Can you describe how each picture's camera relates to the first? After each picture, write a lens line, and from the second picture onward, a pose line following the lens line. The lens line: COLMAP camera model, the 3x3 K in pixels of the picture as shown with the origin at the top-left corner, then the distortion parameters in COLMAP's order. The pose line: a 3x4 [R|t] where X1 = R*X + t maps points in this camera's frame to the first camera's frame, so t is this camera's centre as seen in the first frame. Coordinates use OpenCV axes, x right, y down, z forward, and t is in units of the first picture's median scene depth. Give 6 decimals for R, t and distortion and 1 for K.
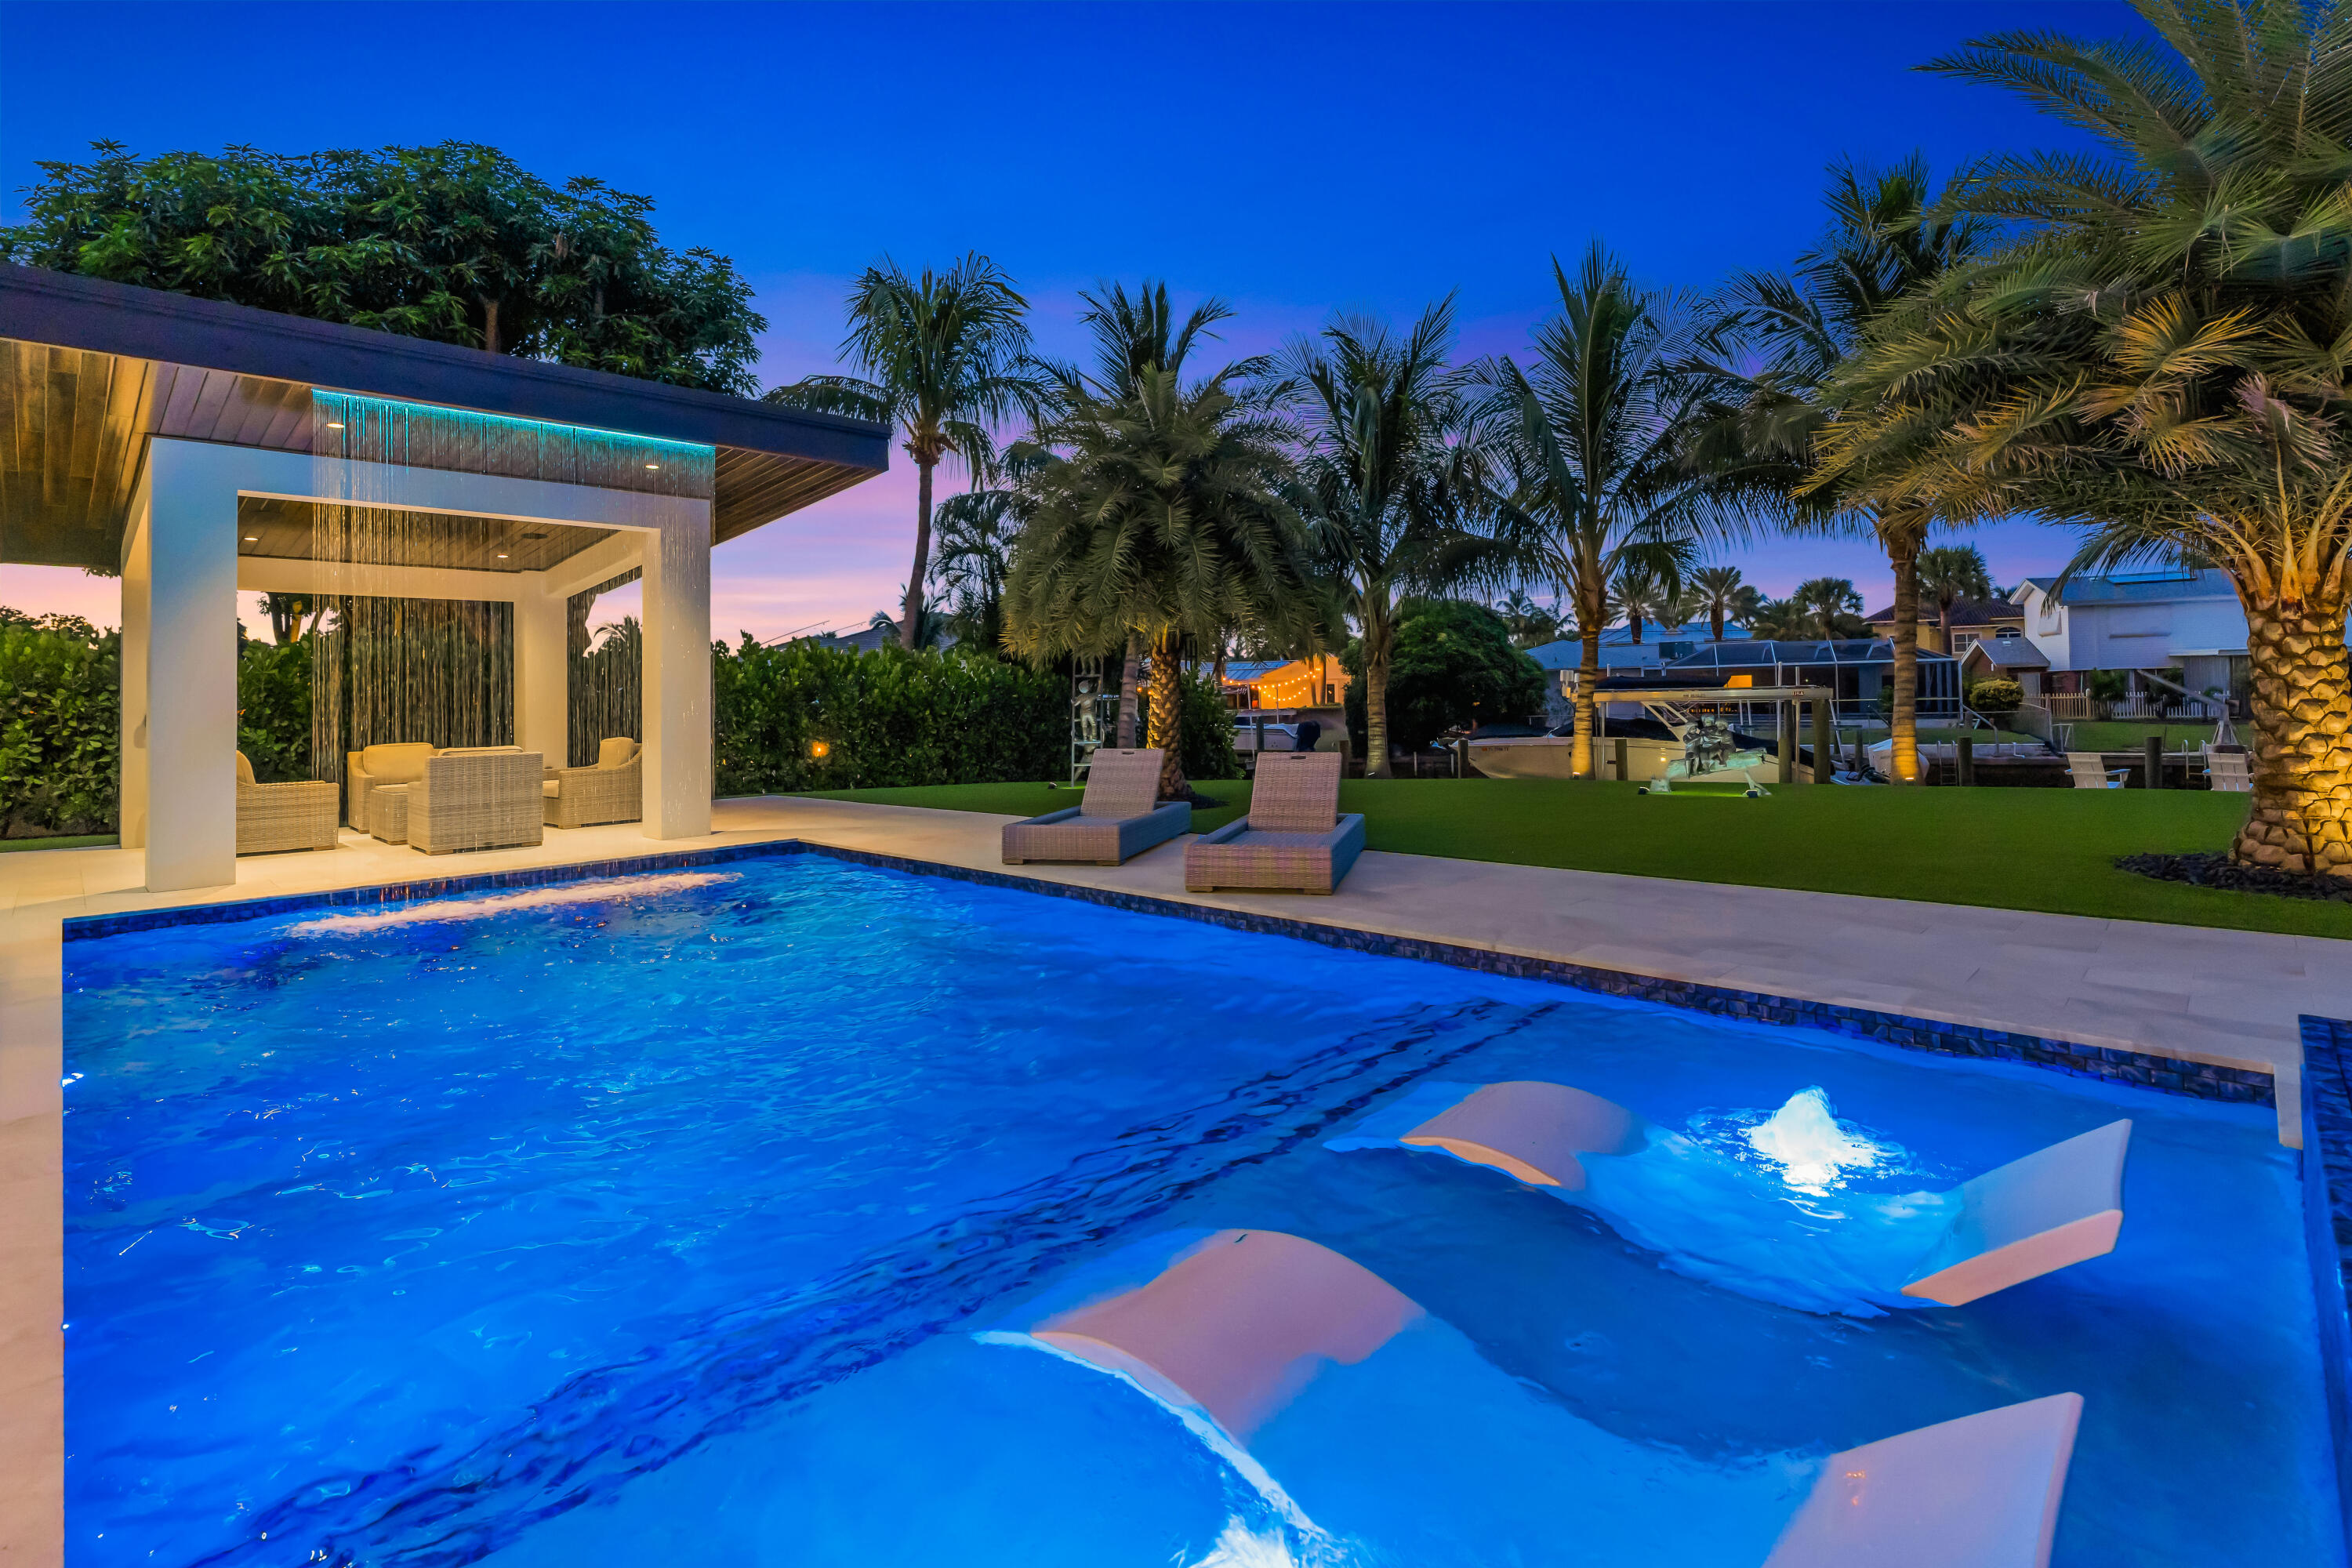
lens RADIAL K [[1084.8, 0, 1169.7], [0, 1084.8, 678.8], [0, 0, 1]] dist [-0.008232, 0.004209]
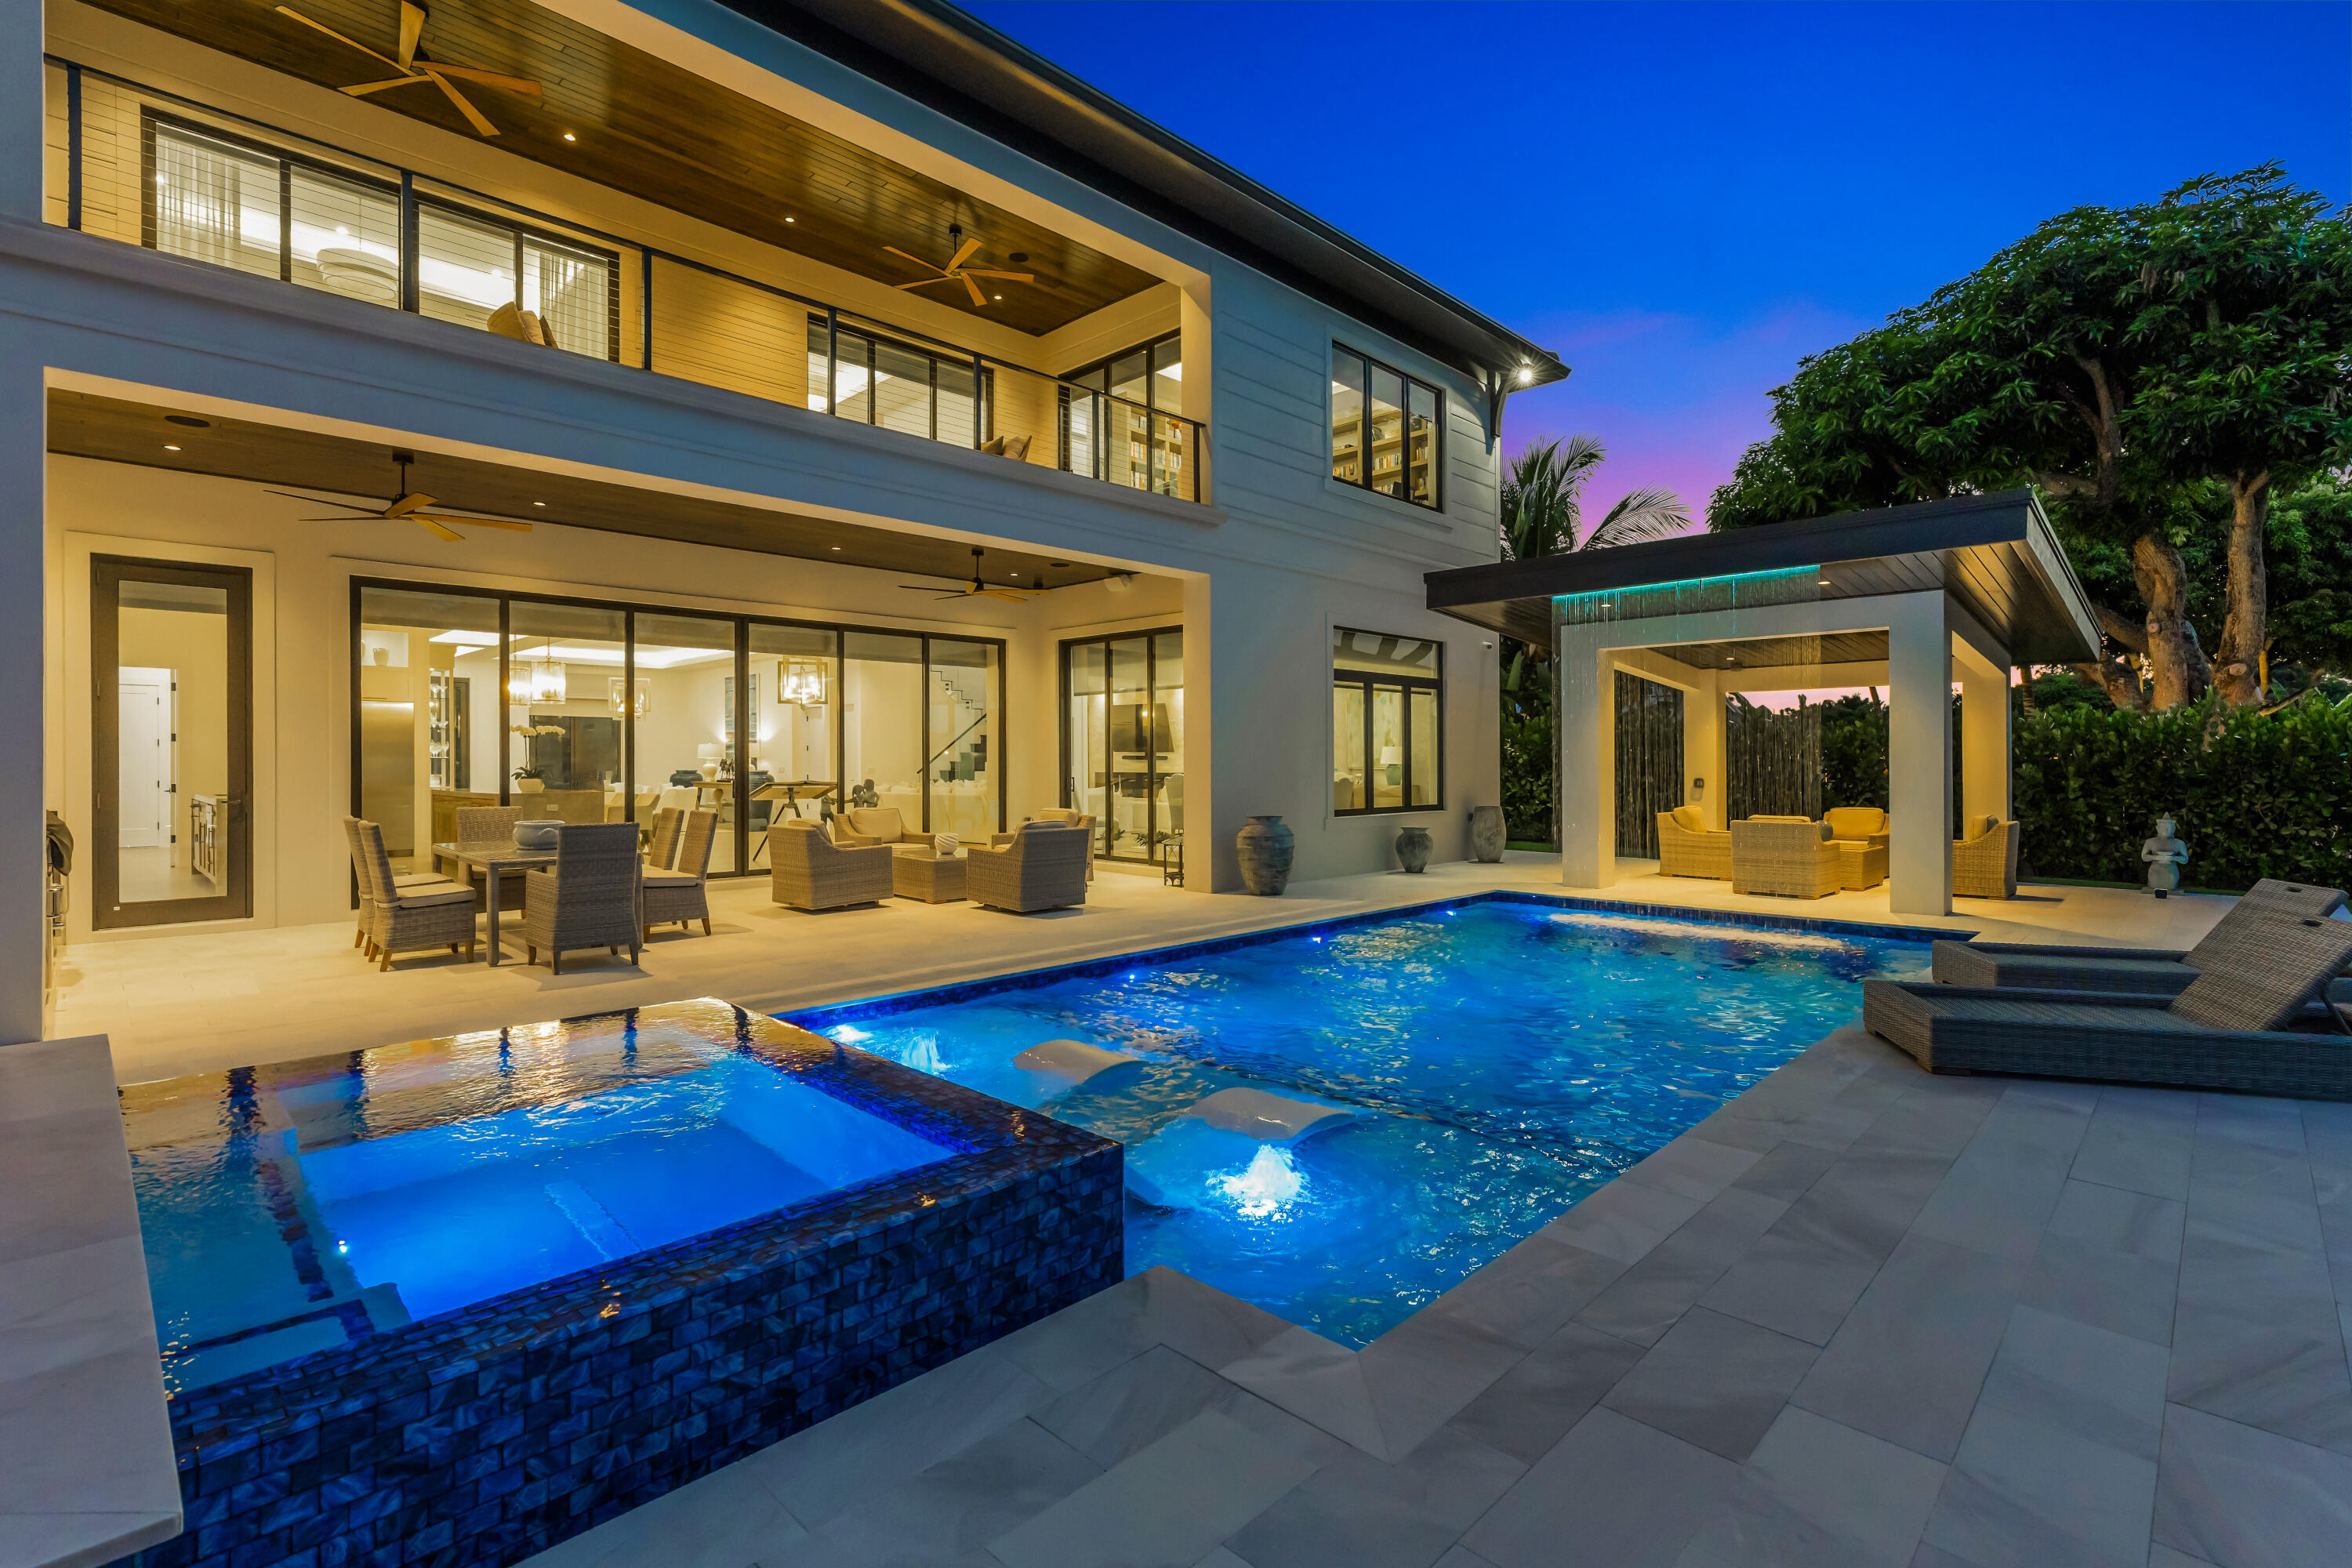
lens RADIAL K [[1084.8, 0, 1171.4], [0, 1084.8, 764.7], [0, 0, 1]] dist [-0.008232, 0.004209]
pose [[0.005974, 0.021960, -0.999741, 0.361922], [0.022309, 0.999507, 0.022088, -0.023850], [0.999733, -0.022435, 0.005481, 0.155188]]
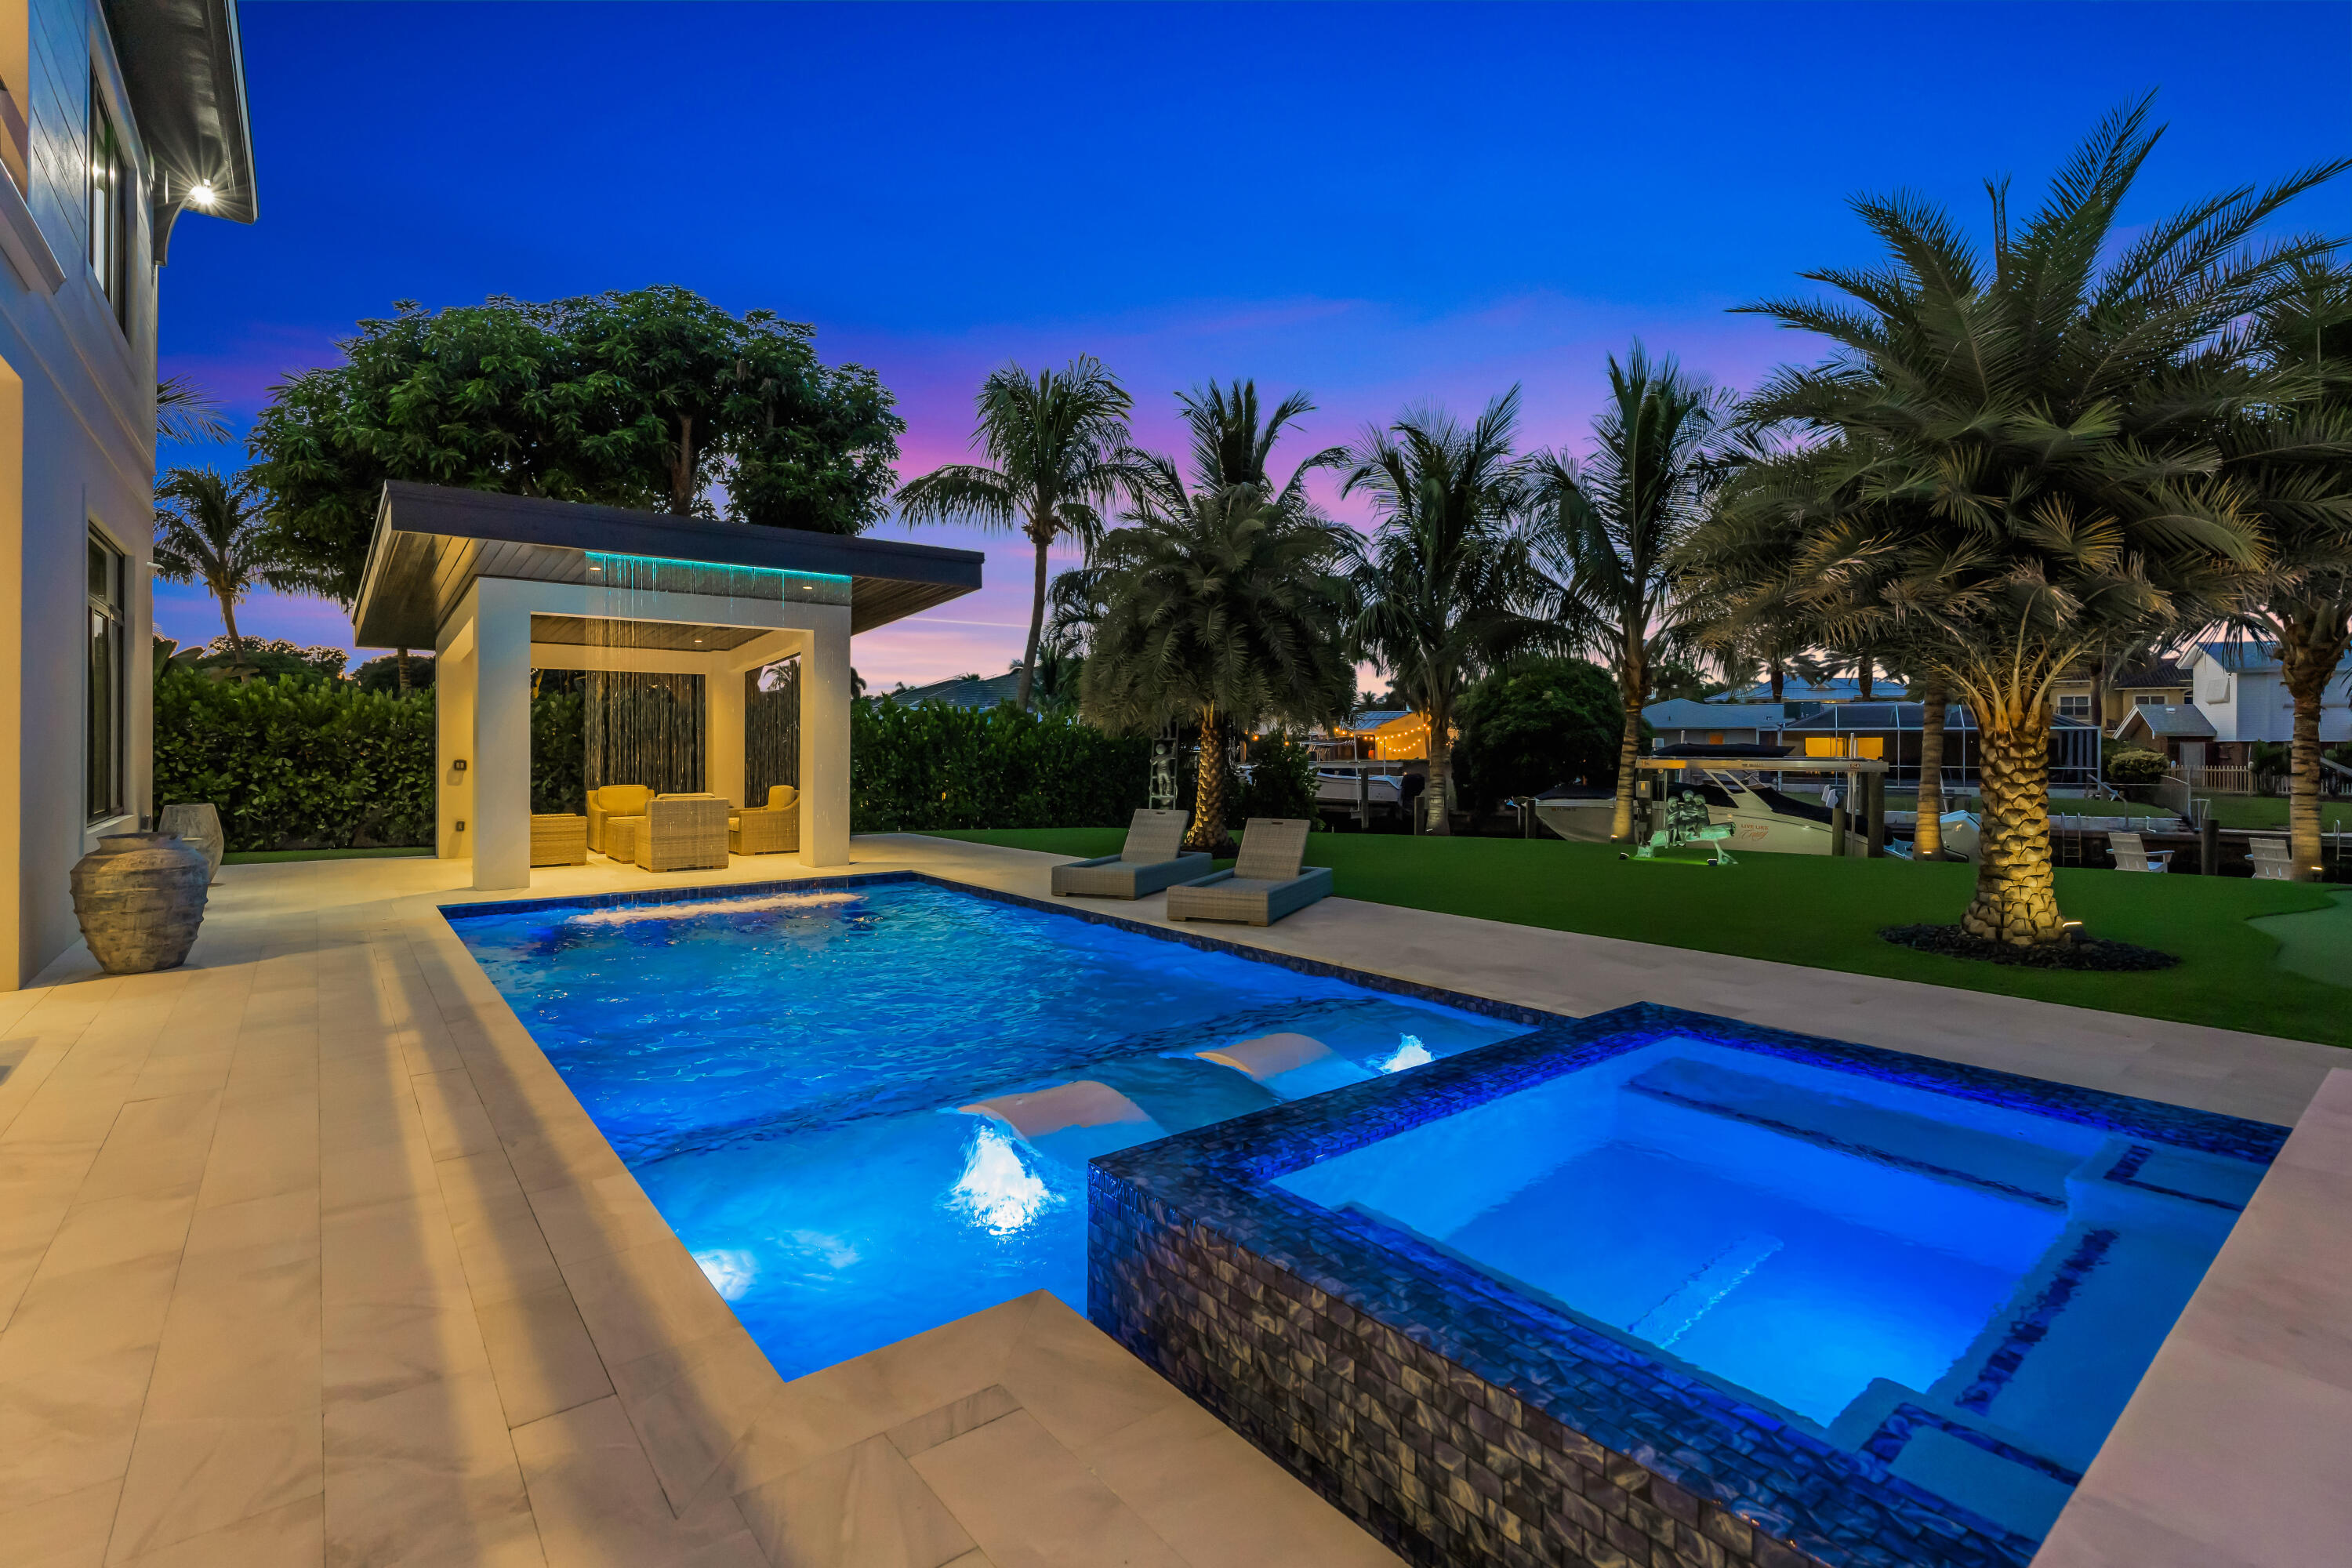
lens RADIAL K [[1084.8, 0, 1165.2], [0, 1084.8, 756.2], [0, 0, 1]] dist [-0.008232, 0.004209]
pose [[0.991018, 0.024223, -0.131515, 0.073848], [-0.019723, 0.999178, 0.035415, -0.024149], [0.132265, -0.032503, 0.990681, -0.143886]]
